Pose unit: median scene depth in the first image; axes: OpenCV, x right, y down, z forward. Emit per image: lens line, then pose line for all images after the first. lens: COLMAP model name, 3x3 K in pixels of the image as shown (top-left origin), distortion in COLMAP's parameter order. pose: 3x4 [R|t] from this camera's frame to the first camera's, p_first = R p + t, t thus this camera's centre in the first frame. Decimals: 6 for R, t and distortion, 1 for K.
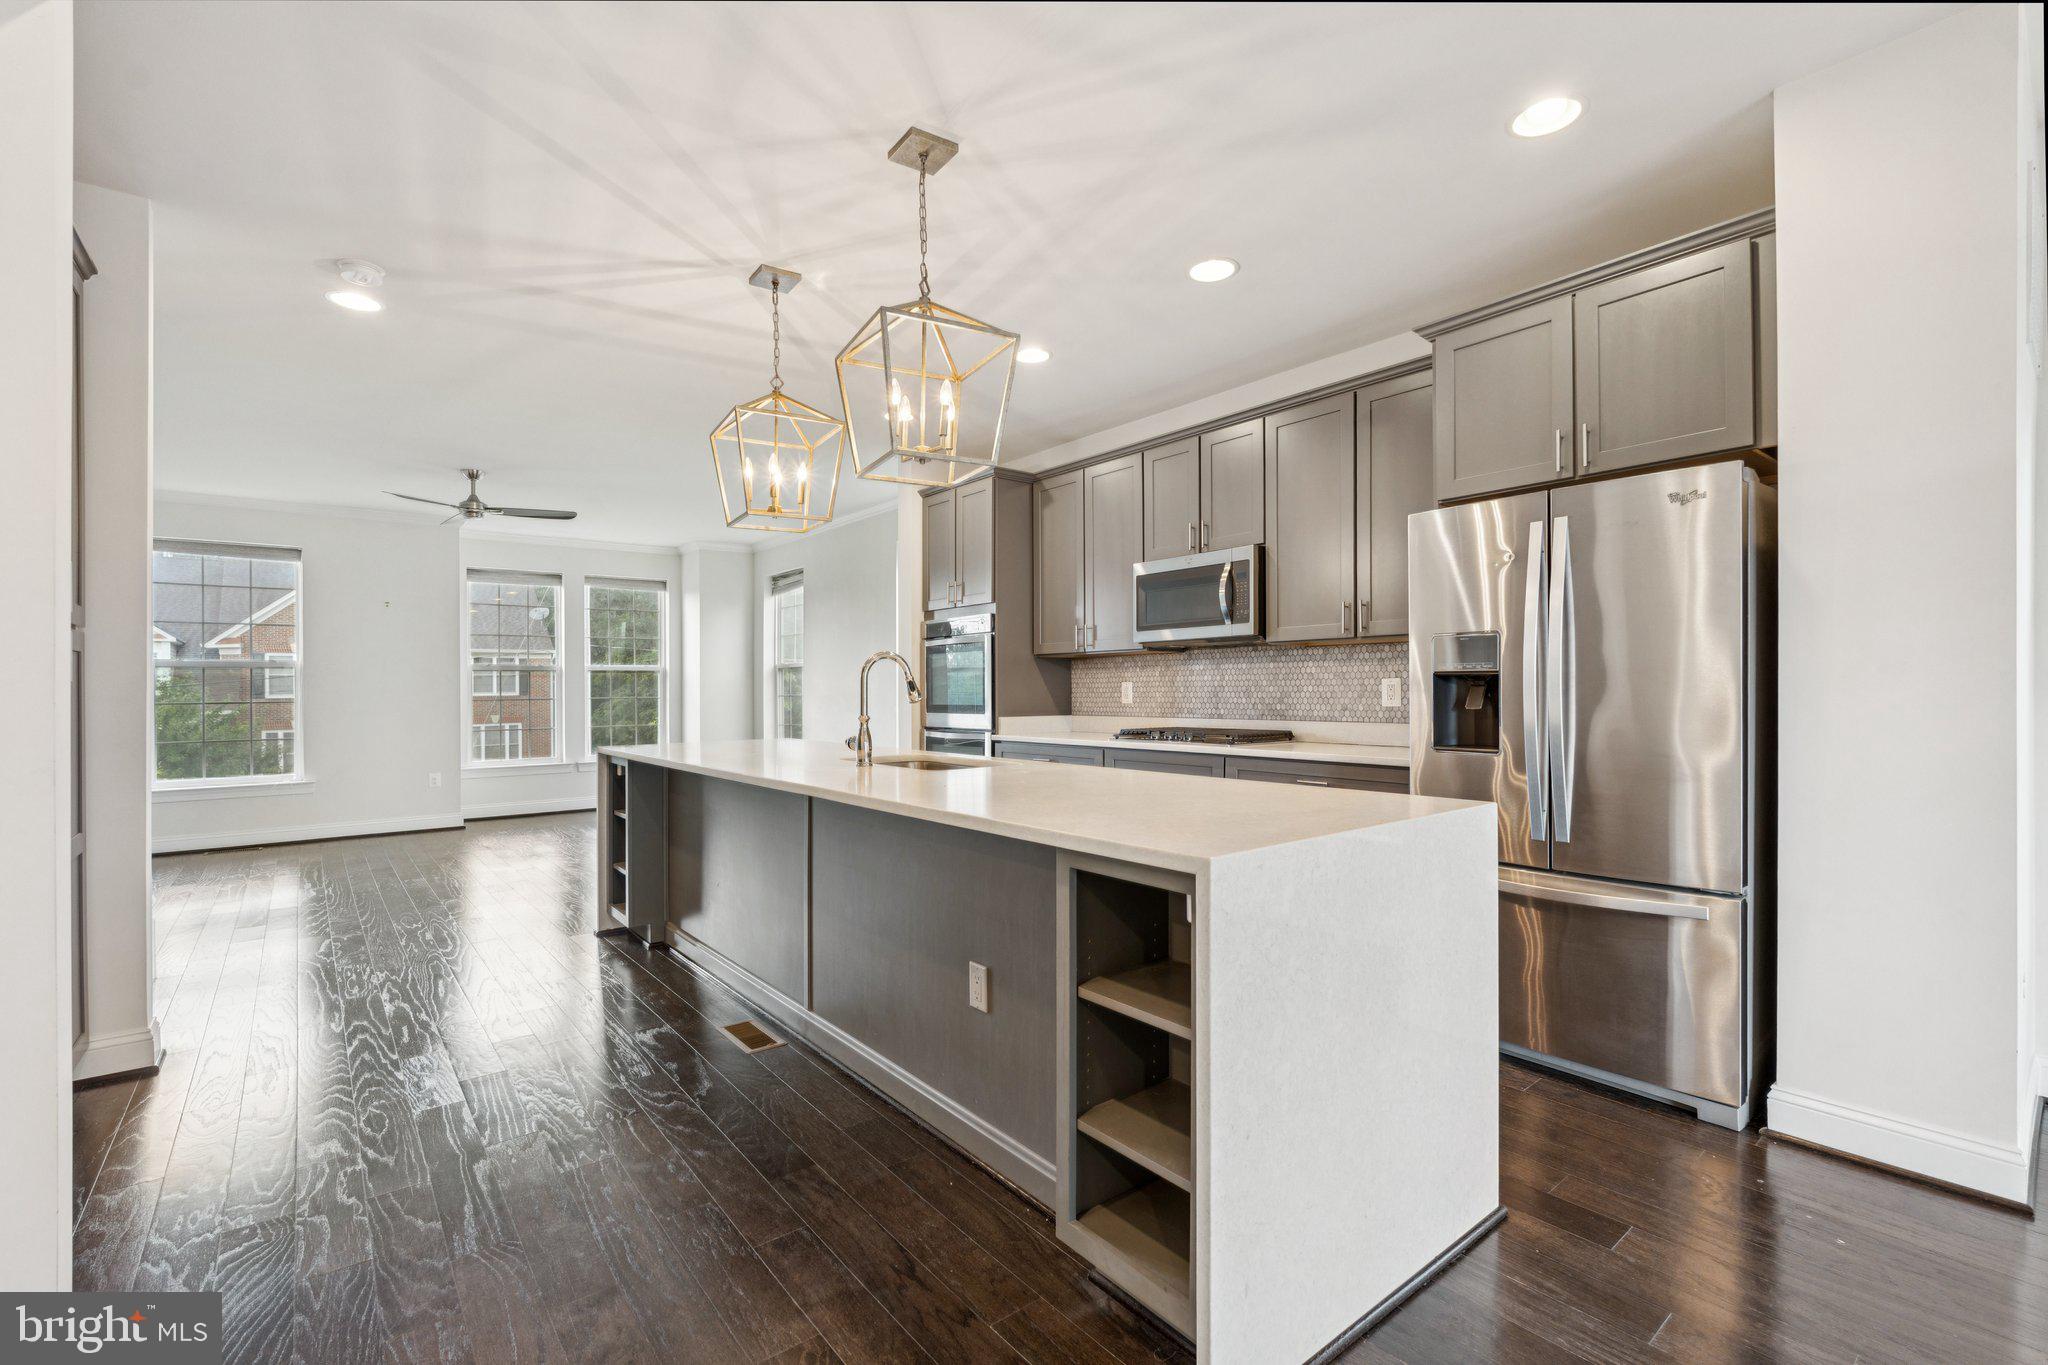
lens RADIAL K [[900.4, 0, 1024.0], [0, 900.4, 682.5], [0, 0, 1]] dist [-0.001049, -0.000032]
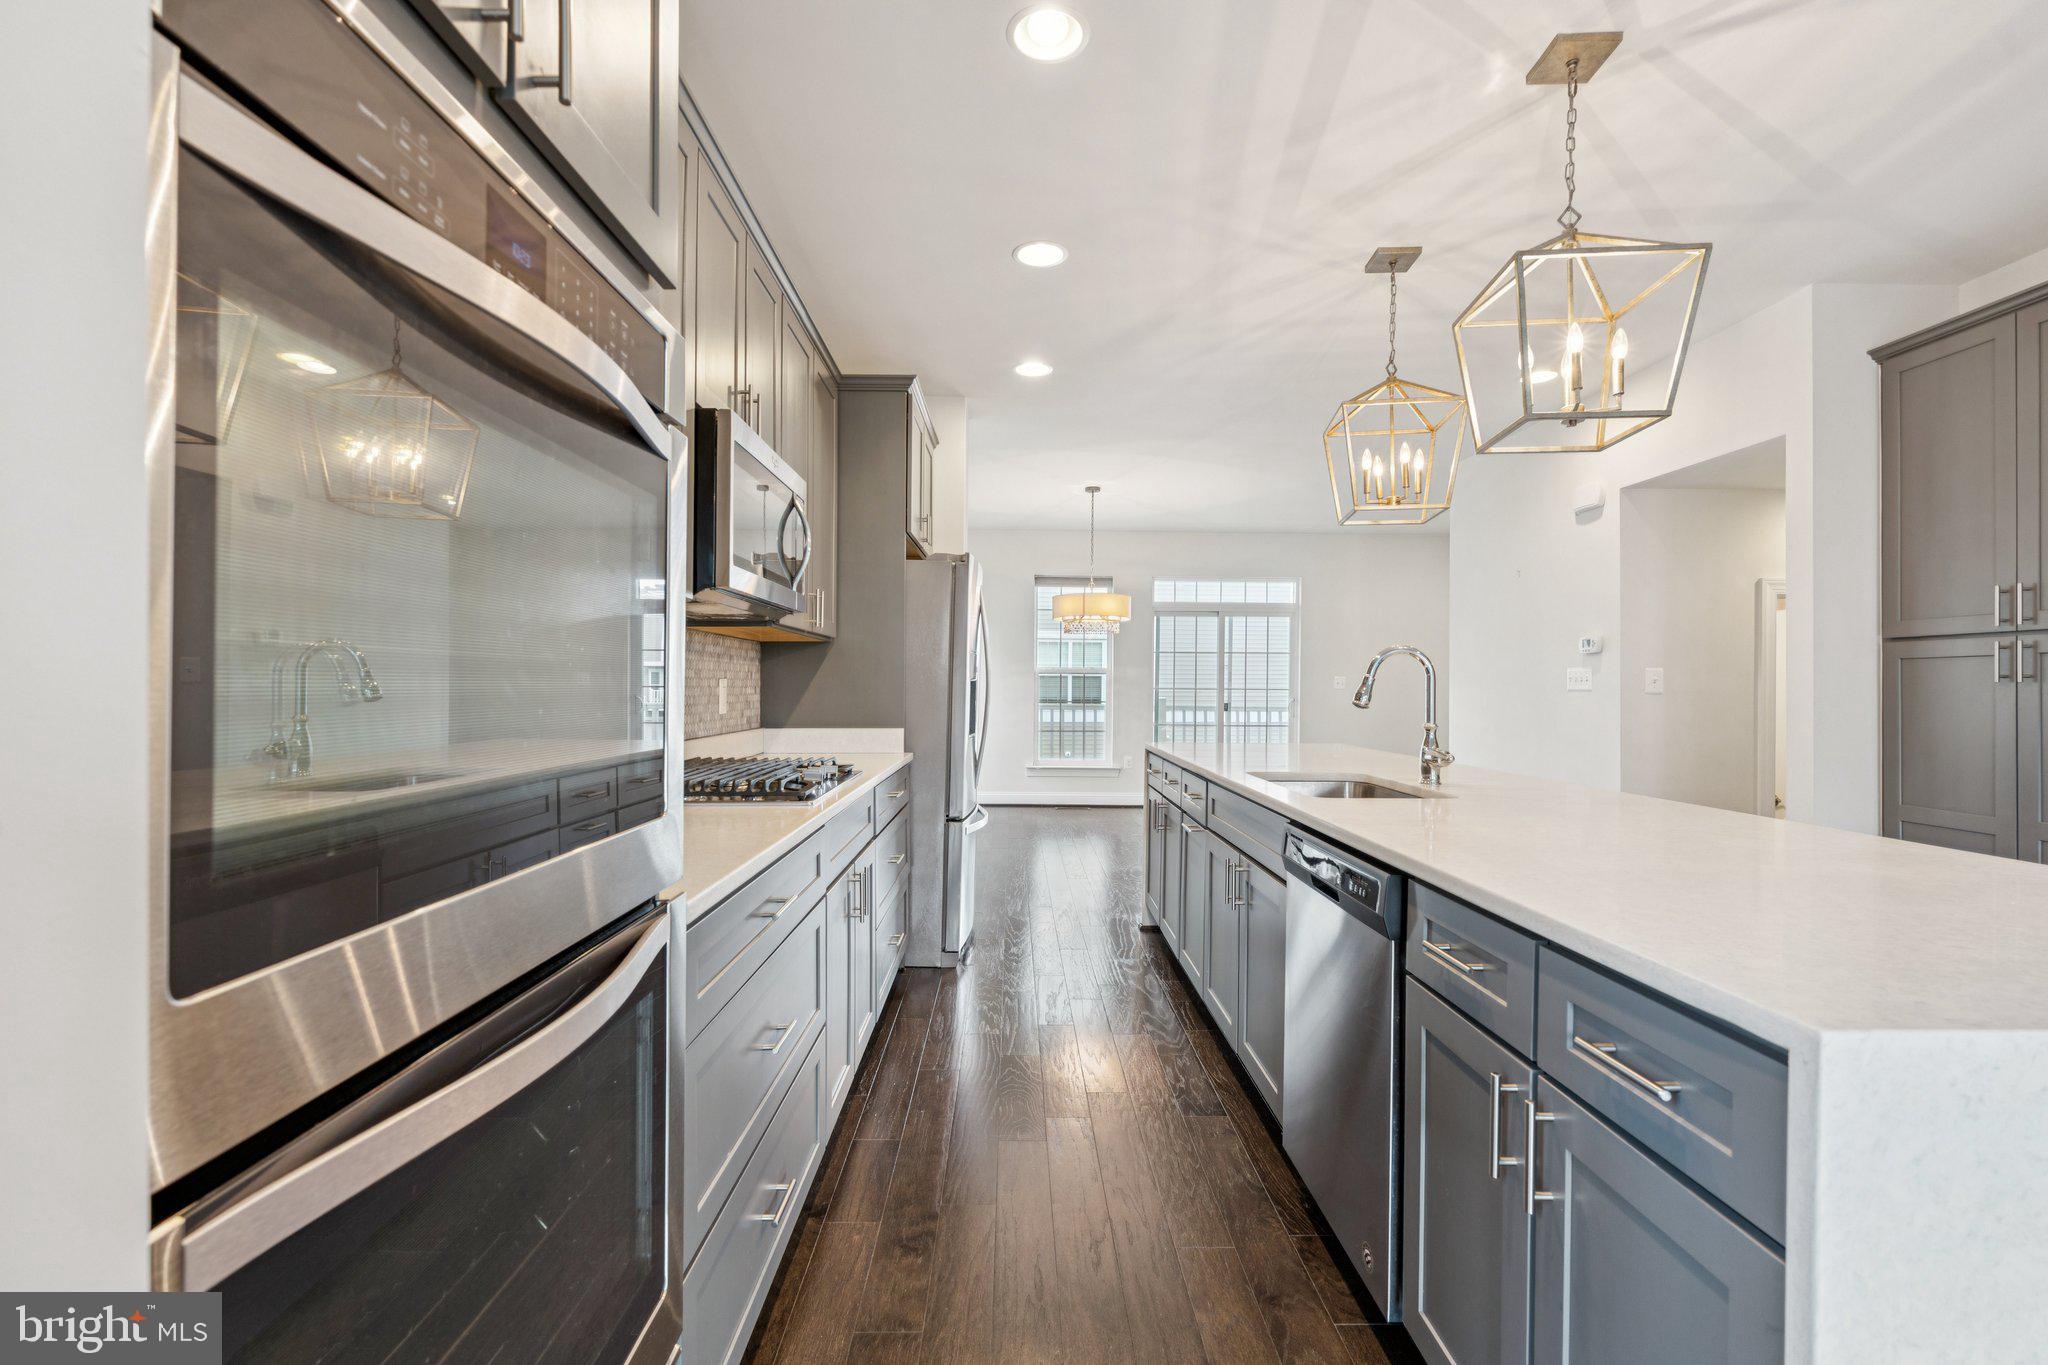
lens RADIAL K [[902.2, 0, 1019.4], [0, 902.2, 673.3], [0, 0, 1]] dist [-0.002555, -0.000090]
pose [[-0.785168, 0.012533, 0.619156, -0.267633], [-0.002545, 0.999721, -0.023464, 0.007500], [-0.619278, -0.019999, -0.784917, 1.299403]]
